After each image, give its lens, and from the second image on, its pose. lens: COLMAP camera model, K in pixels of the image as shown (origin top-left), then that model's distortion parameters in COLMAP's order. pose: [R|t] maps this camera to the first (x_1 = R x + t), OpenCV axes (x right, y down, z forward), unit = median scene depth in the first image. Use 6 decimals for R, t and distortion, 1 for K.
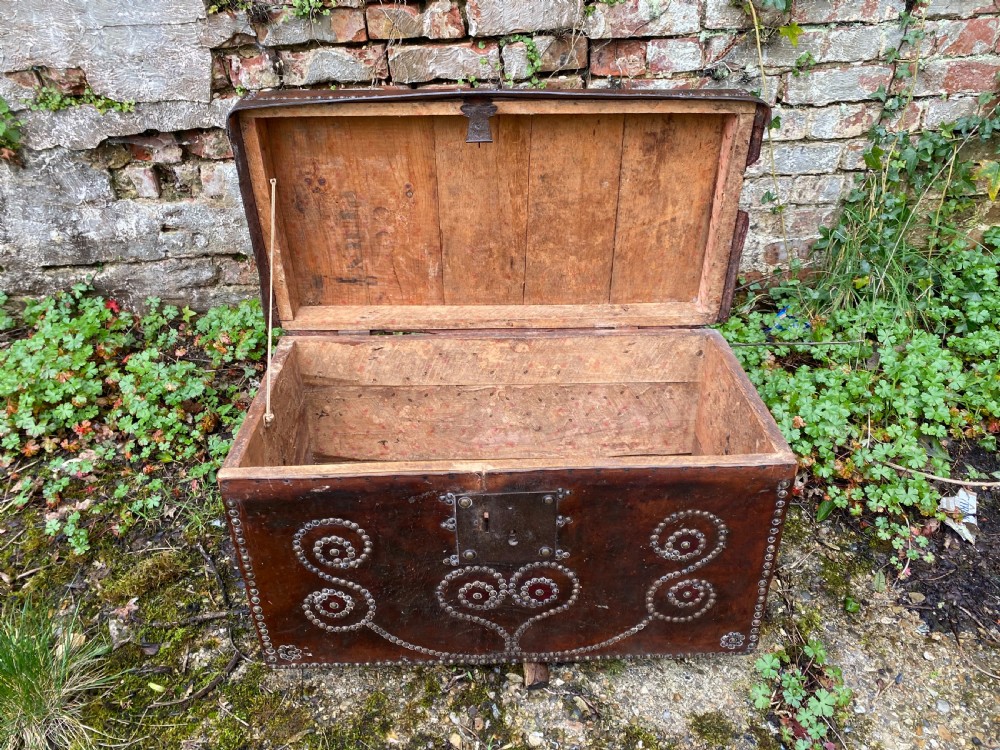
lens RADIAL K [[767.9, 0, 505.1], [0, 767.9, 368.8], [0, 0, 1]] dist [0.018392, -0.019803]
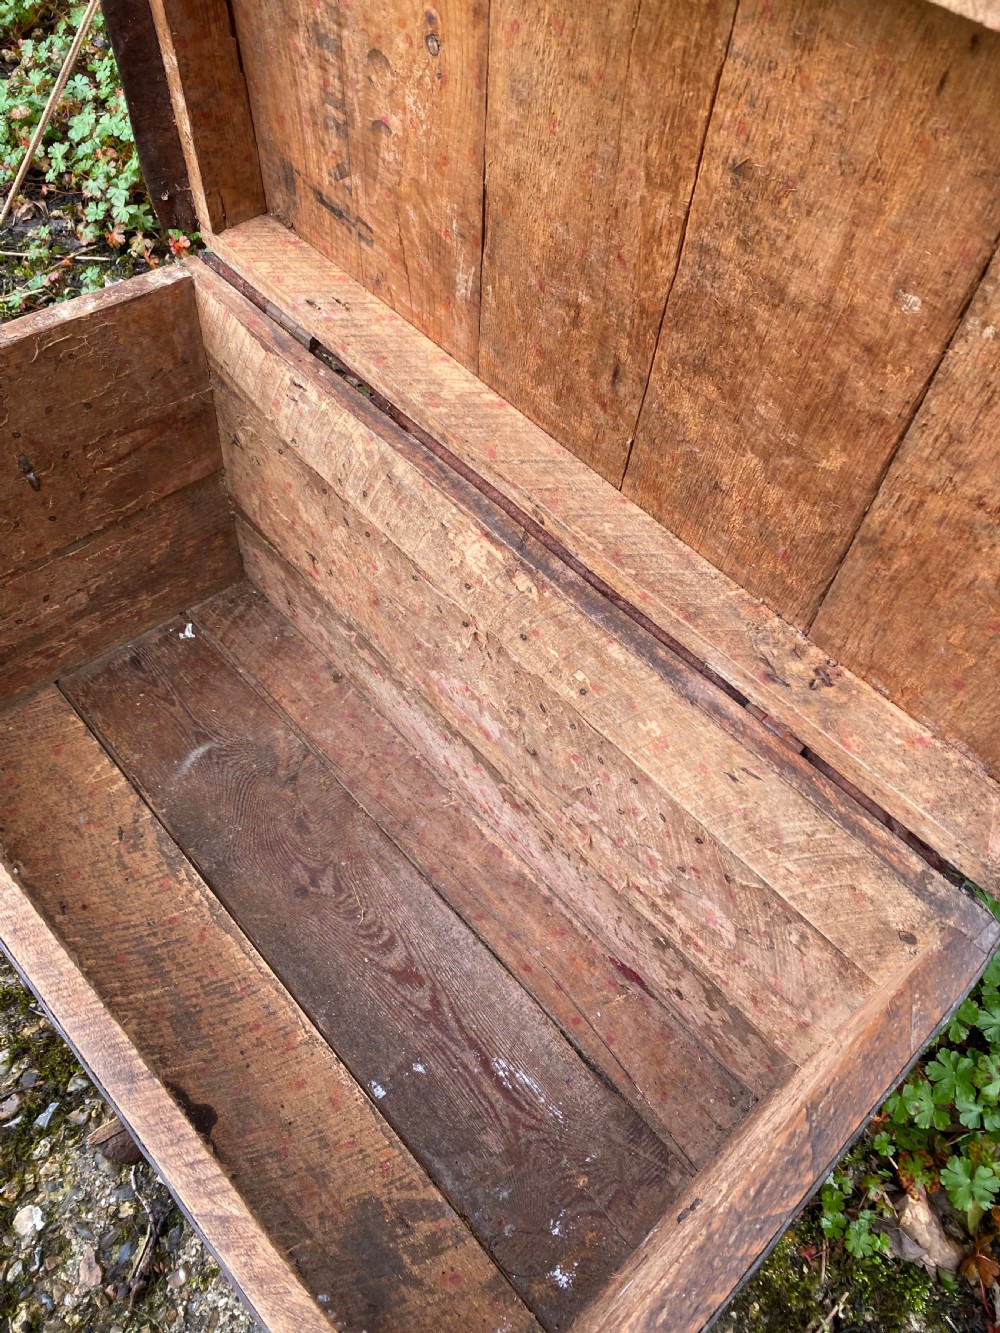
lens RADIAL K [[1023.6, 0, 523.2], [0, 1023.6, 645.9], [0, 0, 1]] dist [0.018392, -0.019803]
pose [[0.654245, 0.636059, -0.409137, 0.190697], [-0.459877, 0.764064, 0.452459, -0.179449], [0.600398, -0.107866, 0.792394, 0.453351]]
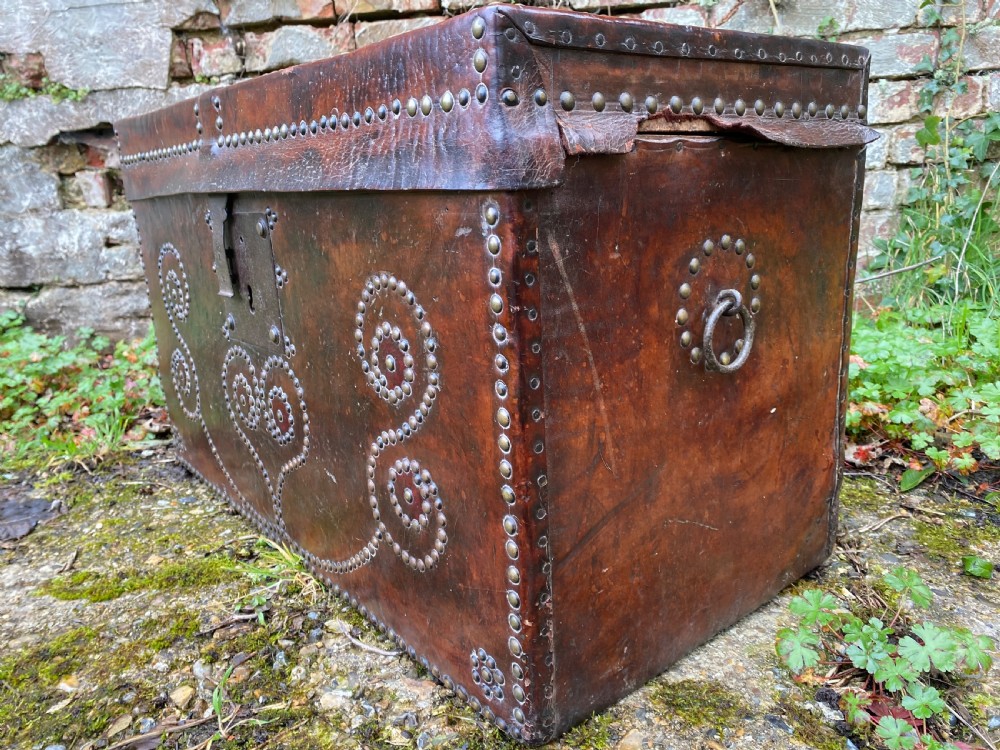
lens RADIAL K [[767.9, 0, 505.4], [0, 767.9, 383.6], [0, 0, 1]] dist [0.018392, -0.019803]
pose [[0.994365, 0.015621, -0.104858, 0.129190], [-0.051488, 0.935760, -0.348858, 0.297757], [0.092672, 0.352291, 0.931291, 0.309290]]
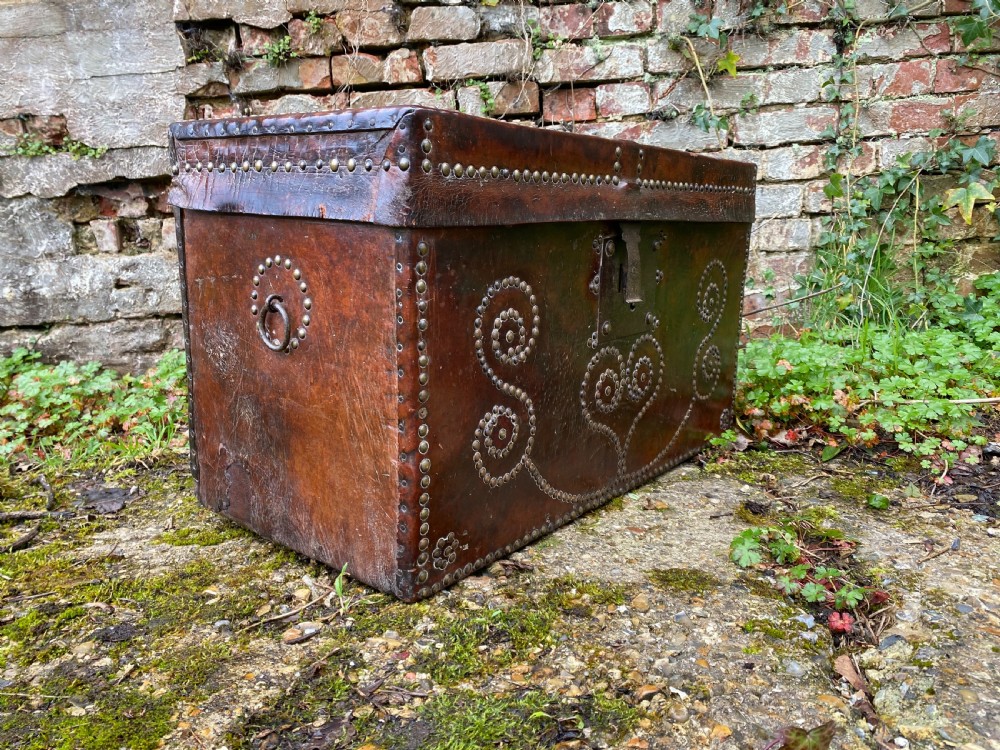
lens RADIAL K [[767.9, 0, 499.0], [0, 767.9, 385.5], [0, 0, 1]] dist [0.018392, -0.019803]
pose [[0.999344, -0.007005, -0.035541, 0.087646], [-0.008306, 0.910672, -0.413048, 0.387550], [0.035260, 0.413072, 0.910016, 0.205124]]
